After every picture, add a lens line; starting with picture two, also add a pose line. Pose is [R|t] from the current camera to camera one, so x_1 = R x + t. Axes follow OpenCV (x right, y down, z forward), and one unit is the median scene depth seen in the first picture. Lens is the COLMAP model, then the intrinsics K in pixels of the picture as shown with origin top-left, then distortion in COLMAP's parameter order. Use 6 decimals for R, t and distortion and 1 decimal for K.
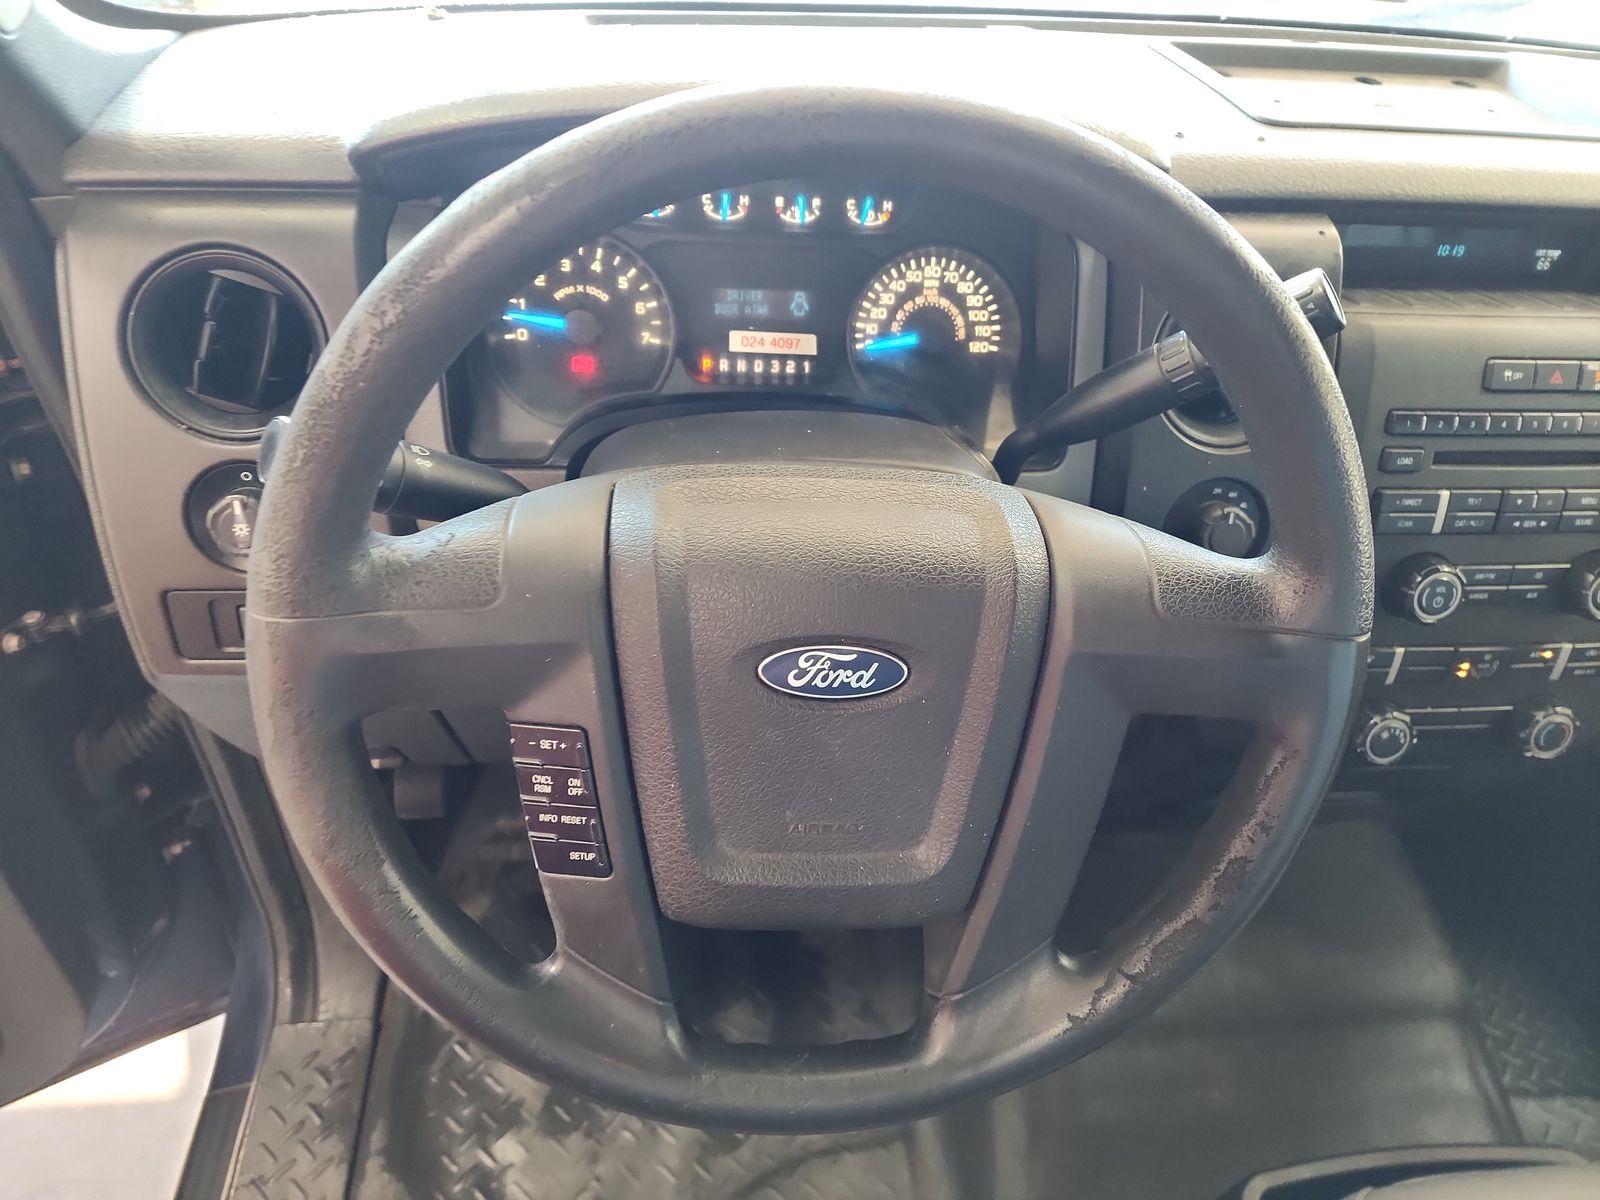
lens RADIAL K [[1081.7, 0, 802.8], [0, 1081.7, 593.6], [0, 0, 1]] dist [0.032985, -0.002556]
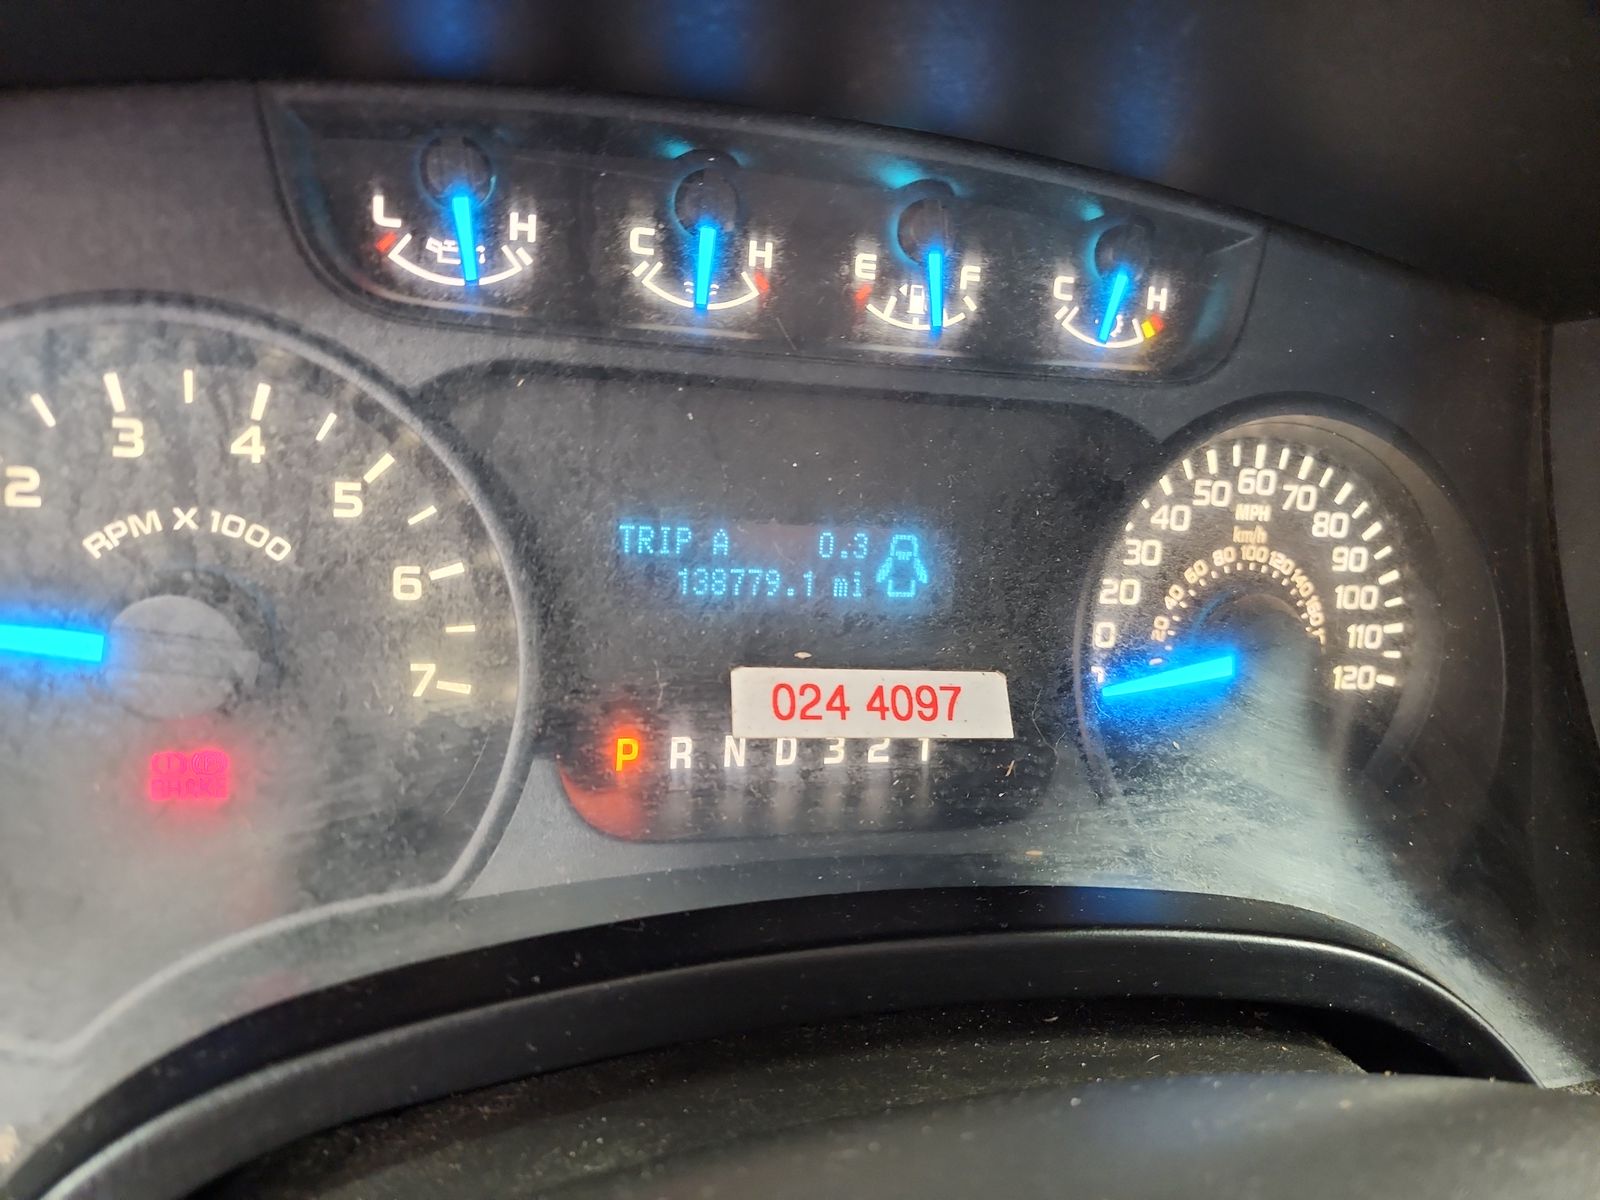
lens RADIAL K [[1081.7, 0, 791.1], [0, 1081.7, 595.3], [0, 0, 1]] dist [0.032985, -0.002556]
pose [[0.987765, -0.001656, 0.155939, -0.090921], [0.033107, 0.979377, -0.199308, -0.193444], [-0.152393, 0.202033, 0.967450, 0.684097]]
